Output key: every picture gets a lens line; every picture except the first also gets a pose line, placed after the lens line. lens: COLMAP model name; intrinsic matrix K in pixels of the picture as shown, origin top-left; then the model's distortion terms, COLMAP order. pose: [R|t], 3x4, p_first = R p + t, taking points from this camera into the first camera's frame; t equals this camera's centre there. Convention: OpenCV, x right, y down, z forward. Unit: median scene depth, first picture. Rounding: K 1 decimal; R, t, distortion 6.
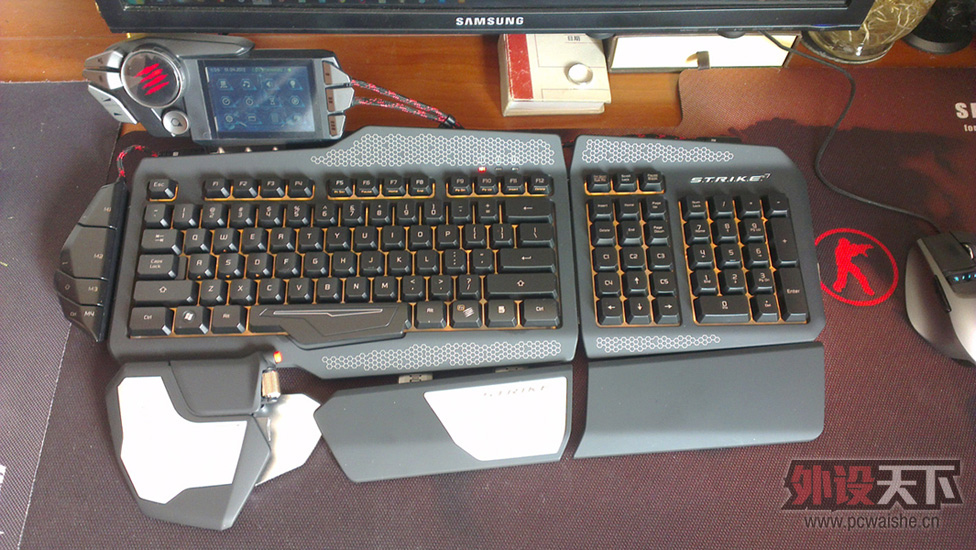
lens RADIAL K [[800.5, 0, 488.0], [0, 800.5, 275.0], [0, 0, 1]] dist [0.092680, -0.203087]
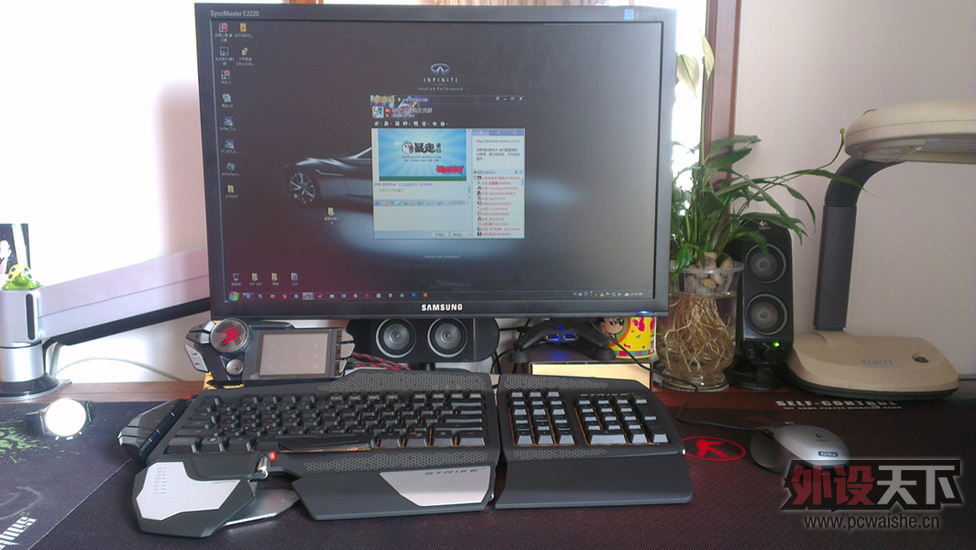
lens RADIAL K [[800.5, 0, 488.0], [0, 800.5, 275.0], [0, 0, 1]] dist [0.092680, -0.203087]
pose [[0.999795, -0.020174, 0.001723, 0.095755], [0.012999, 0.574311, -0.818534, 1.002488], [0.015524, 0.818388, 0.574456, -0.005398]]
